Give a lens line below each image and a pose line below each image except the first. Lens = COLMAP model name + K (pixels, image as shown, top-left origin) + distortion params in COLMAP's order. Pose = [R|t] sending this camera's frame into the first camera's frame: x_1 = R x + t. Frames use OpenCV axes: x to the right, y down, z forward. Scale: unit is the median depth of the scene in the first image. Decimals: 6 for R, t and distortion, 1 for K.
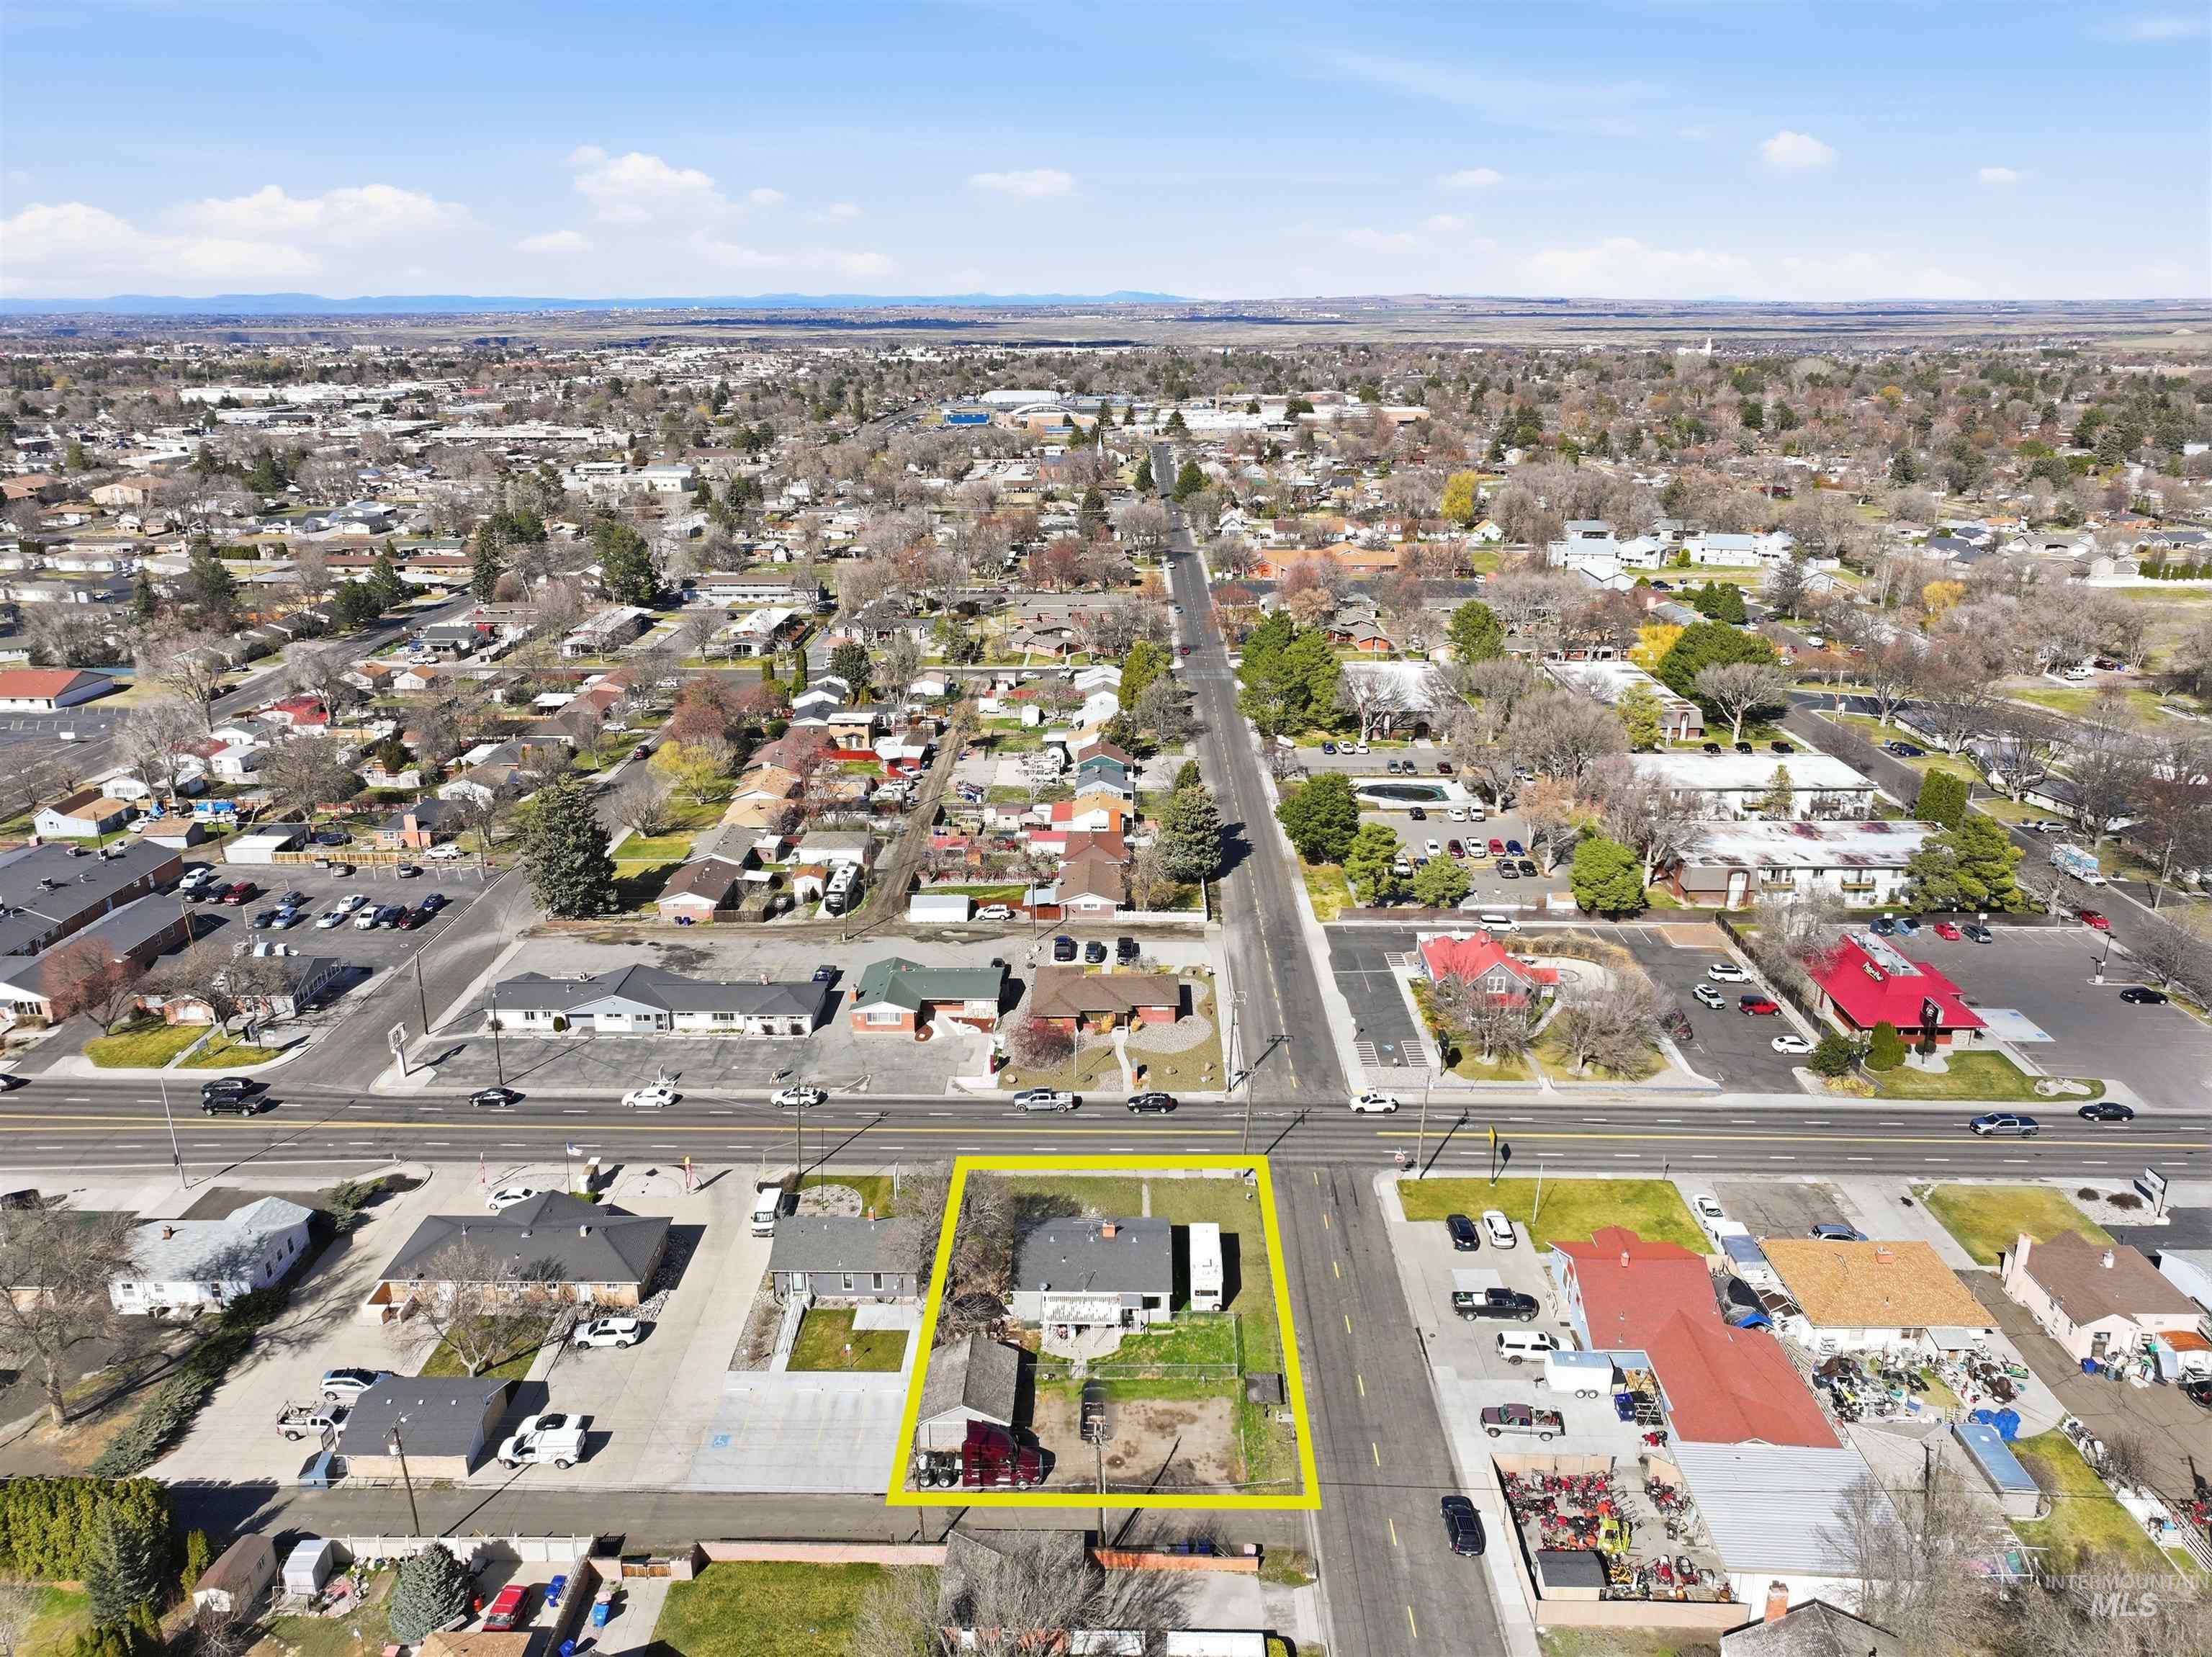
lens RADIAL K [[1549.6, 0, 1113.9], [0, 1549.6, 819.6], [0, 0, 1]] dist [-0.001427, 0.018230]
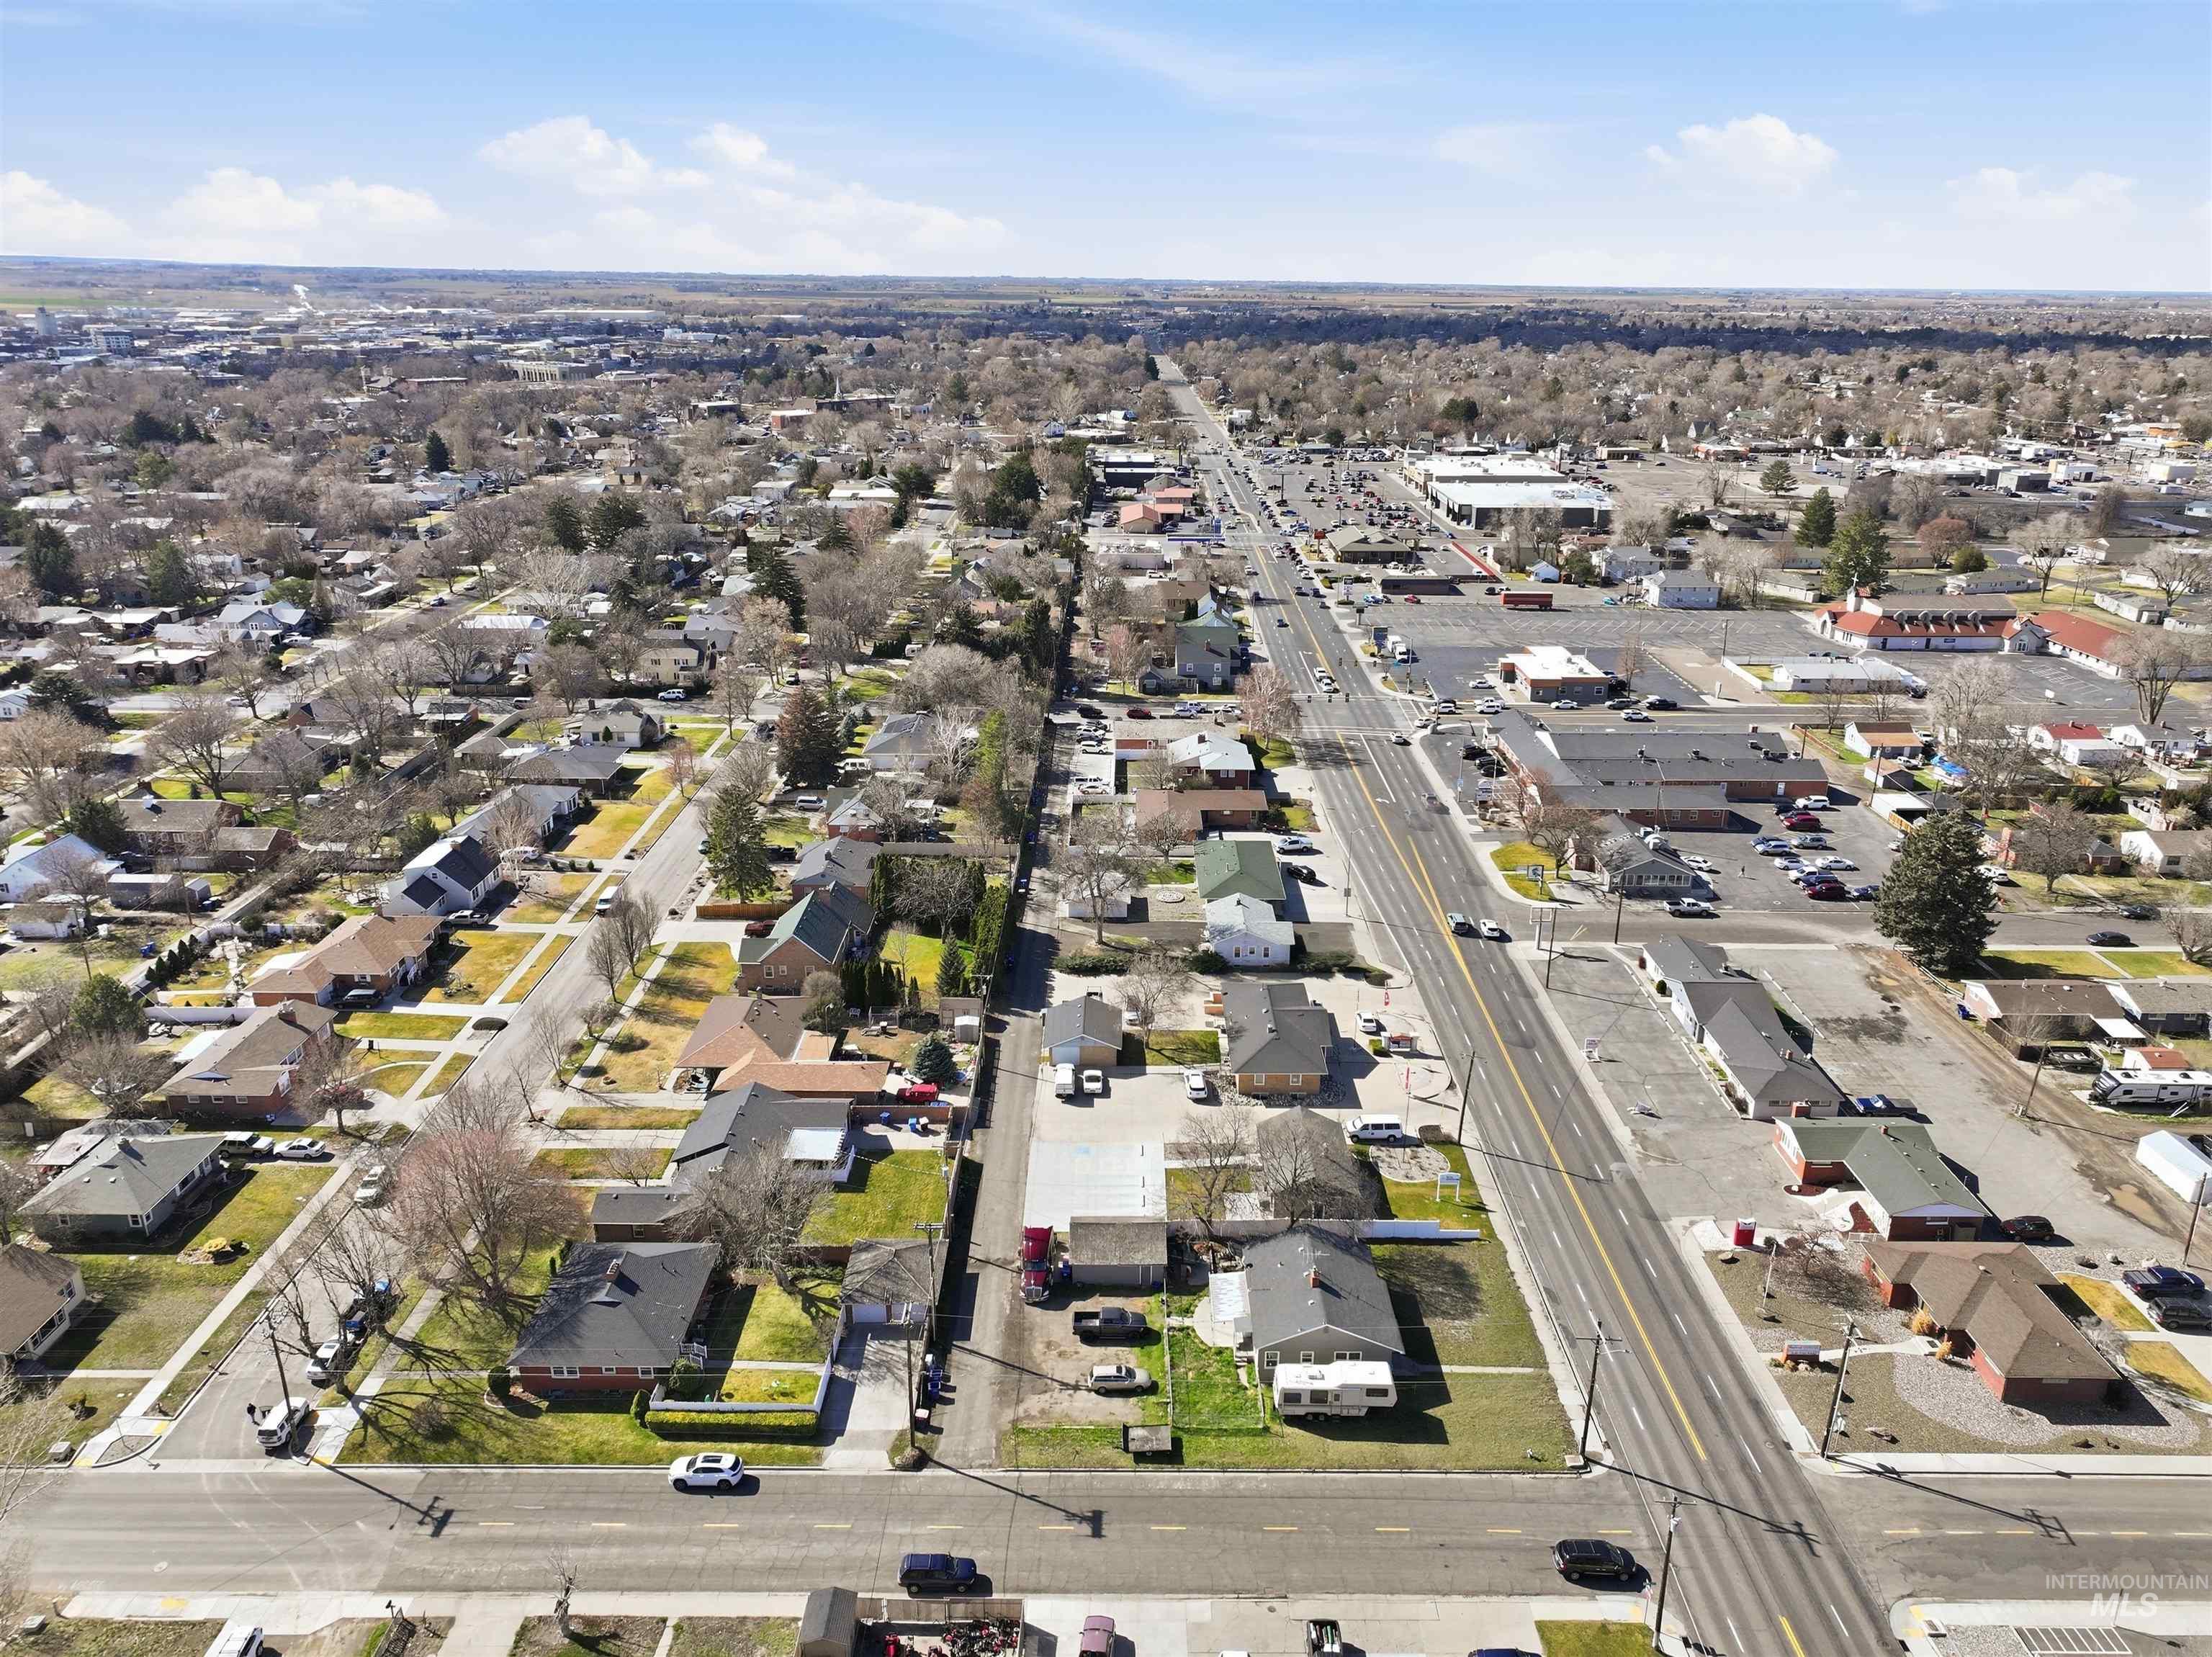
lens RADIAL K [[1549.6, 0, 1113.9], [0, 1549.6, 819.6], [0, 0, 1]] dist [-0.001427, 0.018230]
pose [[0.007776, 0.329103, -0.944262, 0.576005], [-0.315034, 0.897011, 0.310041, -0.172937], [0.949049, 0.295064, 0.110654, 0.507874]]
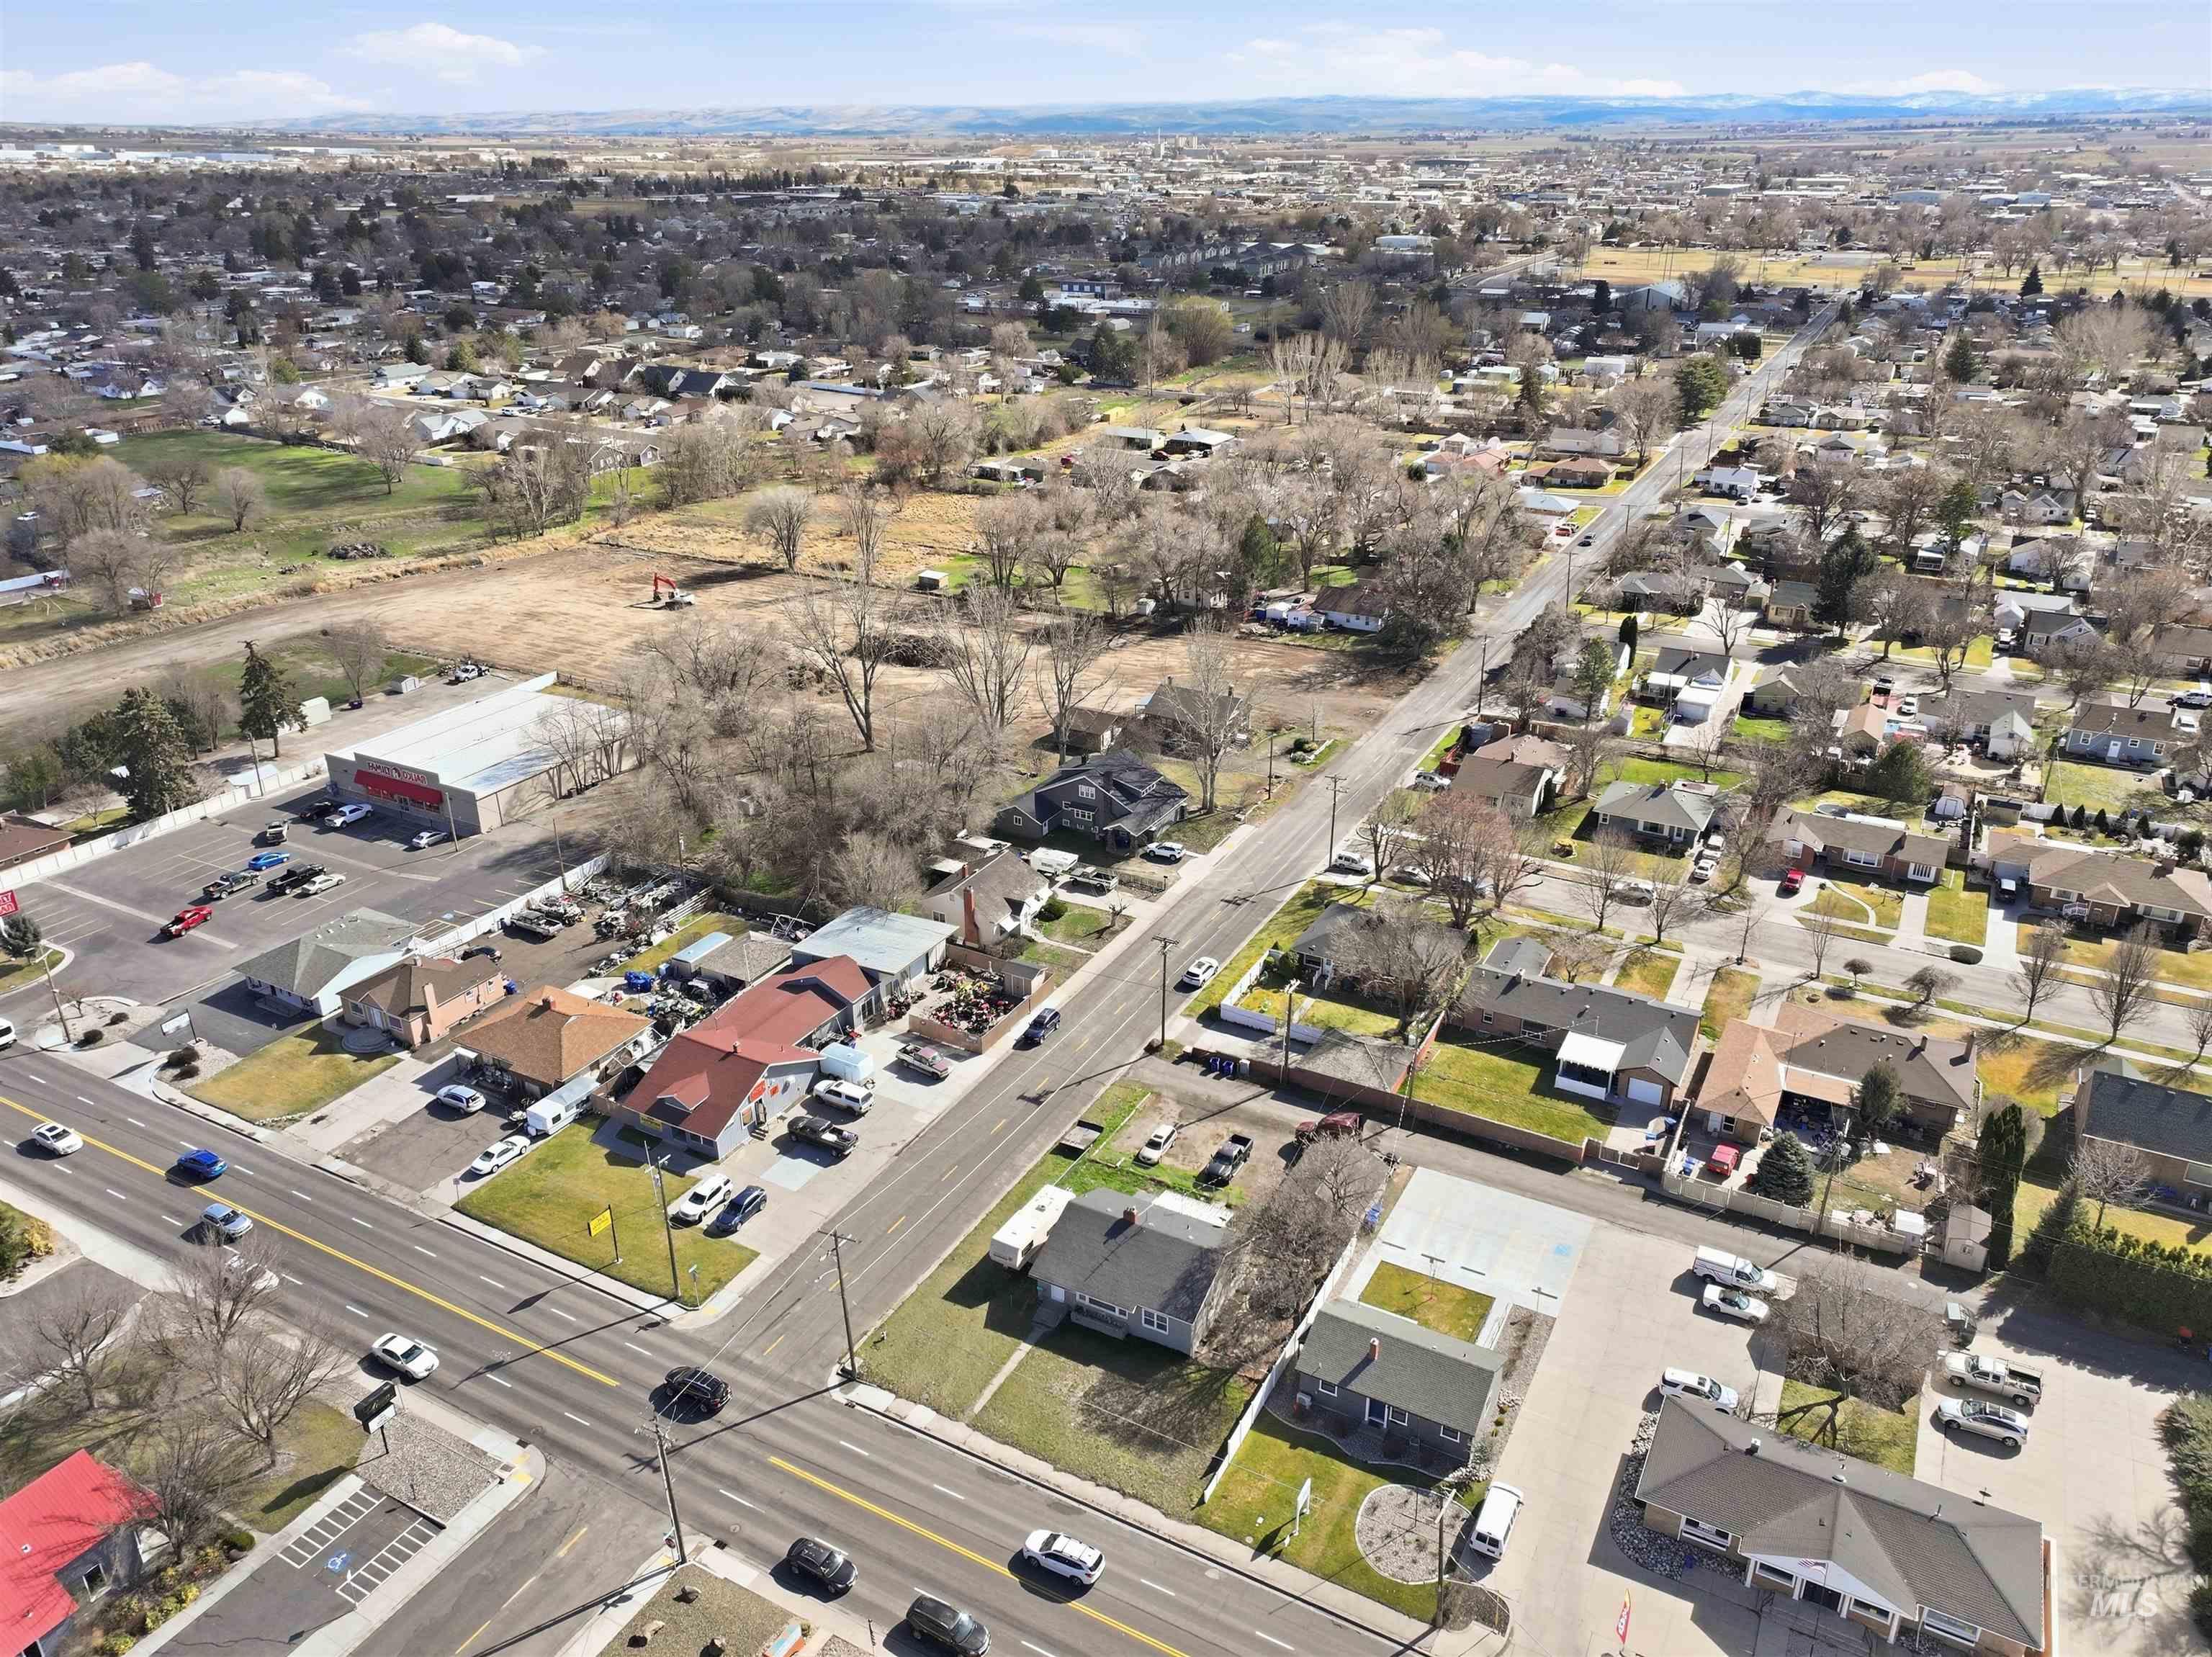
lens RADIAL K [[1549.6, 0, 1113.9], [0, 1549.6, 819.6], [0, 0, 1]] dist [-0.001427, 0.018230]
pose [[-0.883161, -0.185912, 0.430654, -0.245648], [0.150778, 0.756863, 0.635944, -0.350041], [-0.444176, 0.626574, -0.640400, 1.043254]]
